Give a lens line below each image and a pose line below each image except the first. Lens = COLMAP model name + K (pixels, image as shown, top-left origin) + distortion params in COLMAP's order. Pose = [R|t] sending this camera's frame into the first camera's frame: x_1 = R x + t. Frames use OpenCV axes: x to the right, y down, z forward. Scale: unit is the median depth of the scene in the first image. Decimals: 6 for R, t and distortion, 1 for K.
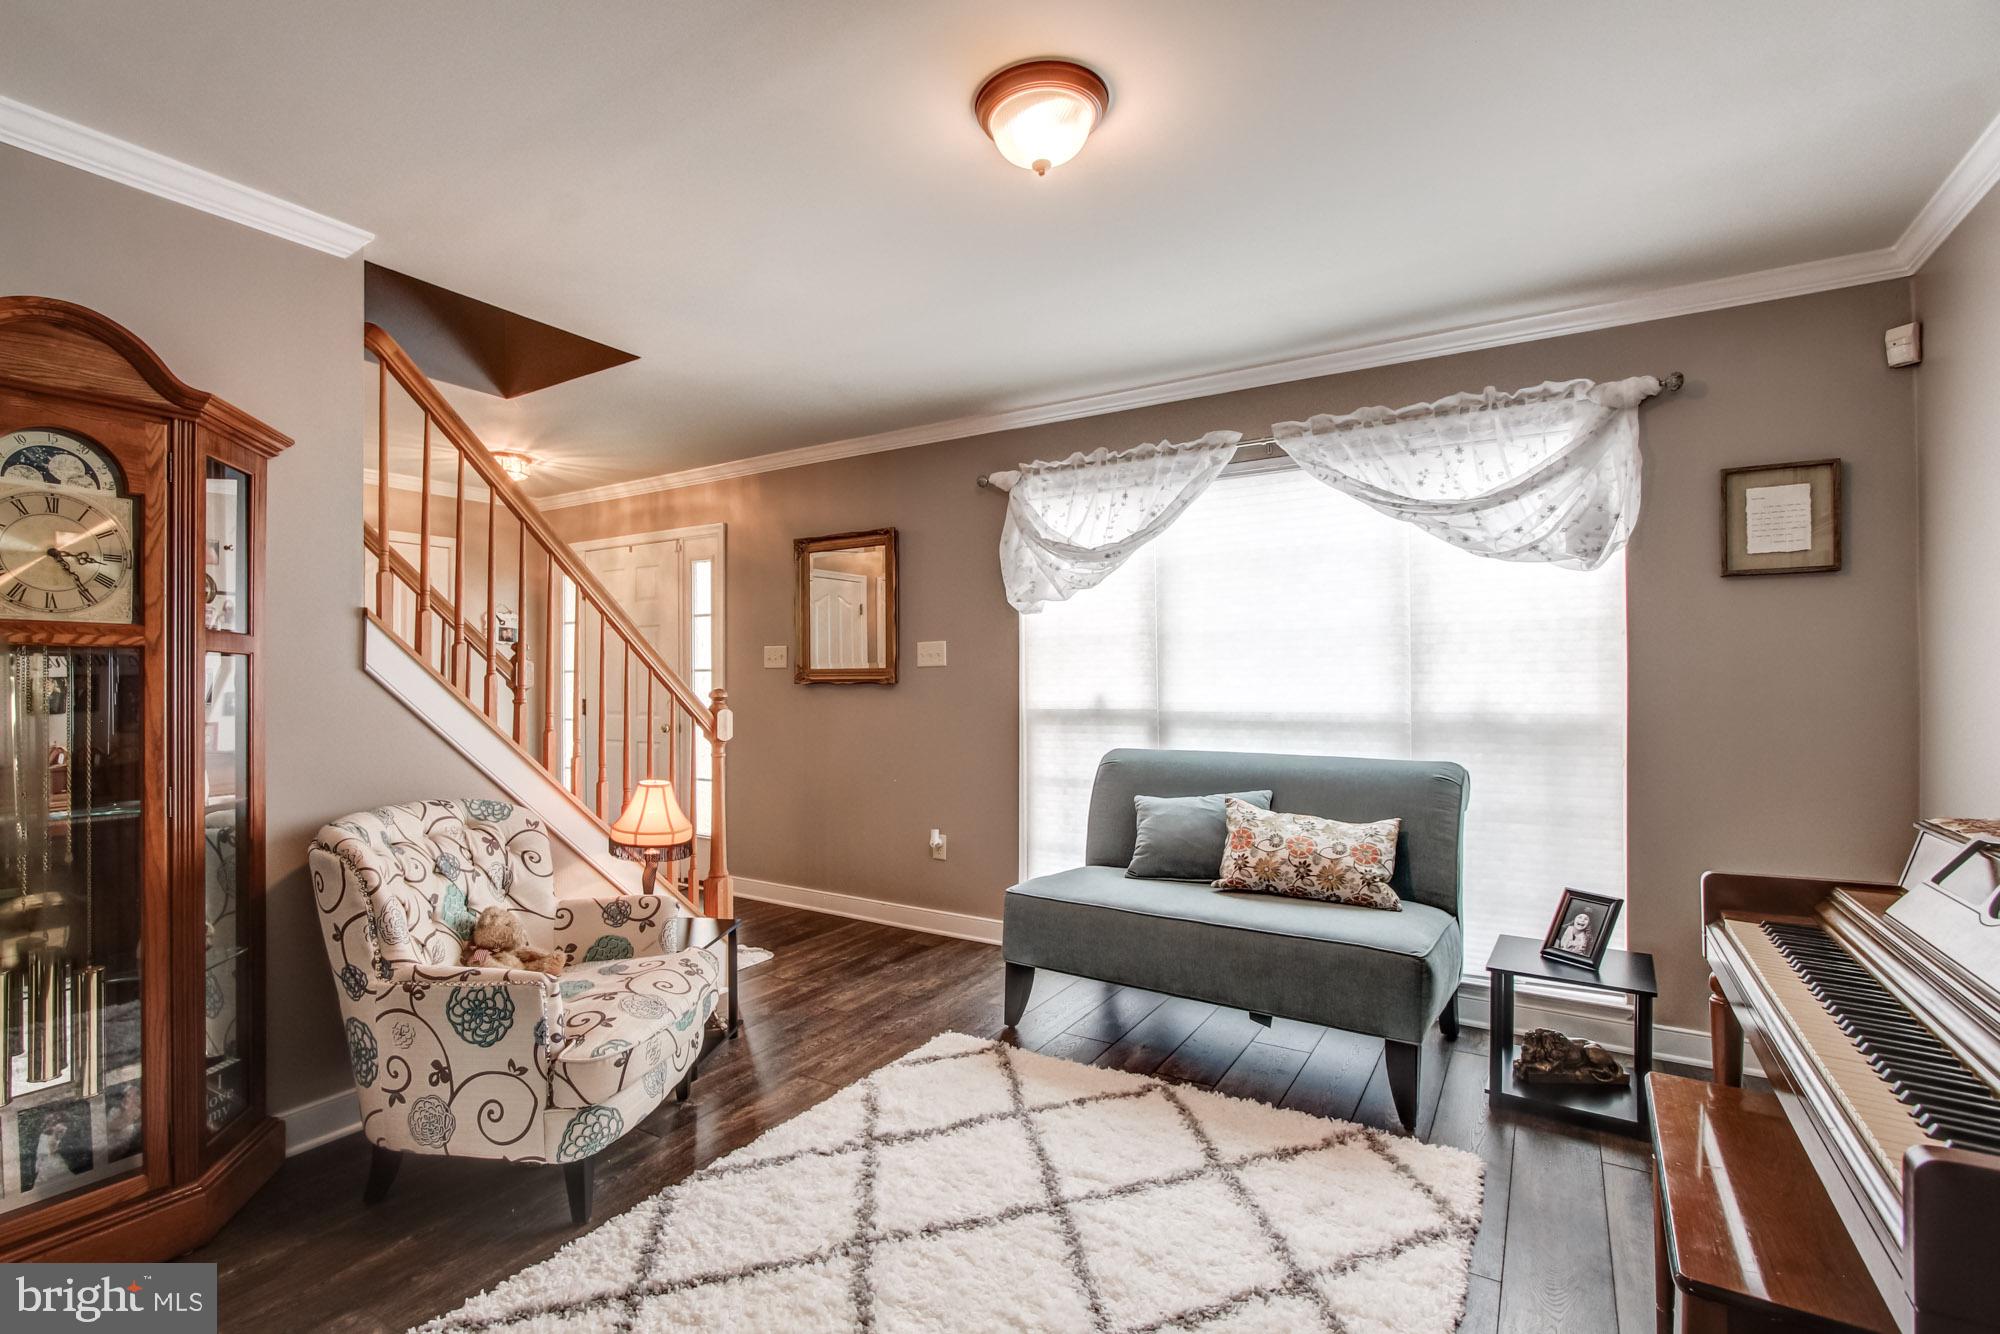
lens RADIAL K [[924.5, 0, 951.4], [0, 924.5, 679.3], [0, 0, 1]] dist [-0.023190, 0.000509]
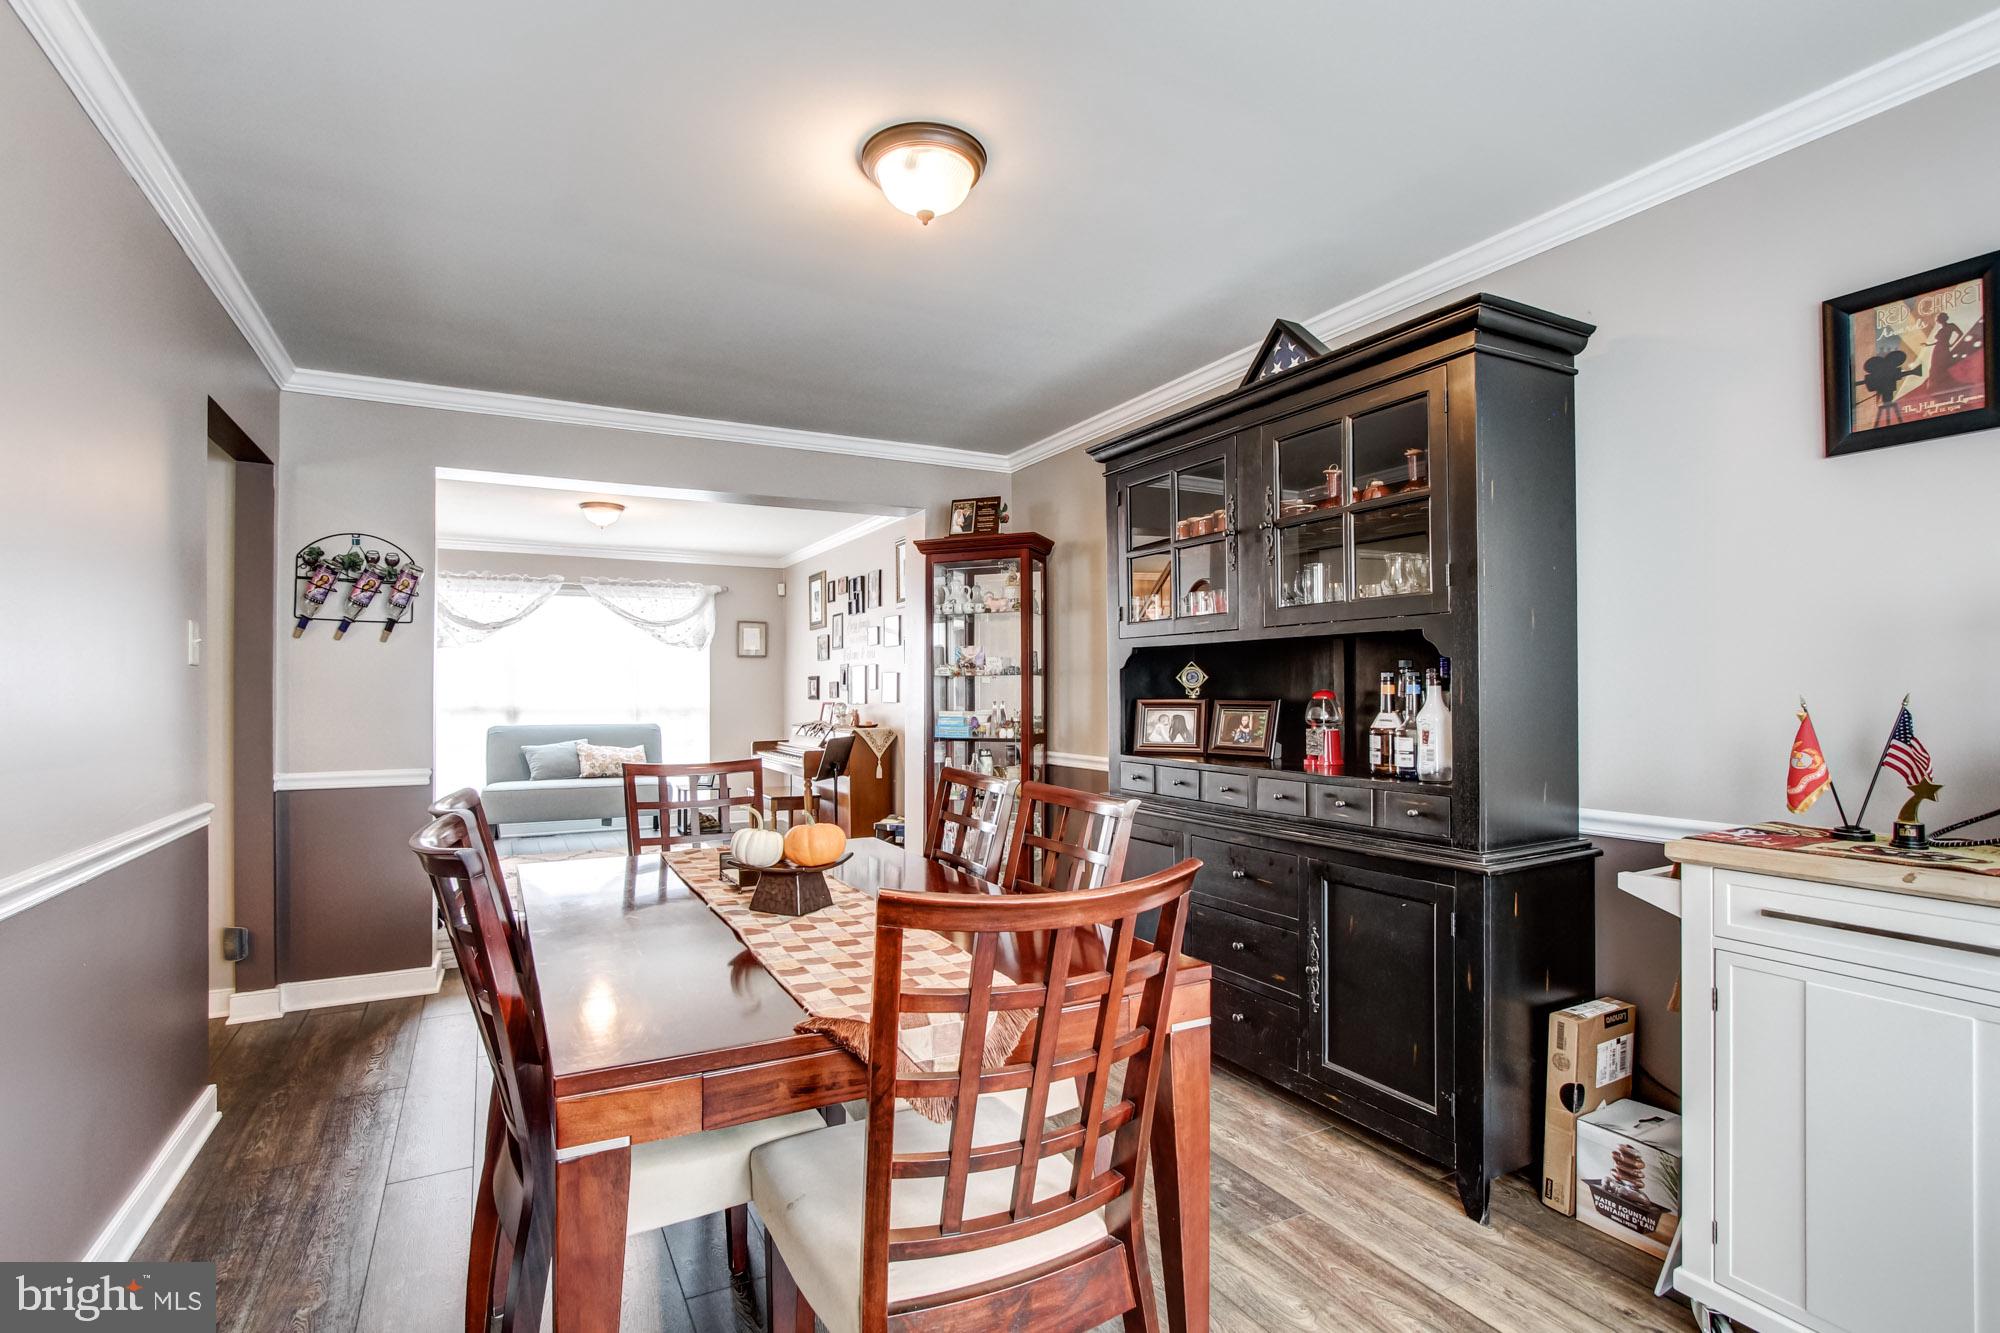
lens RADIAL K [[924.5, 0, 951.4], [0, 924.5, 678.8], [0, 0, 1]] dist [-0.023190, 0.000509]
pose [[0.502724, 0.001282, 0.864446, -1.299988], [-0.008477, 0.999958, 0.003446, -0.049831], [-0.864405, -0.009060, 0.502714, -1.040705]]
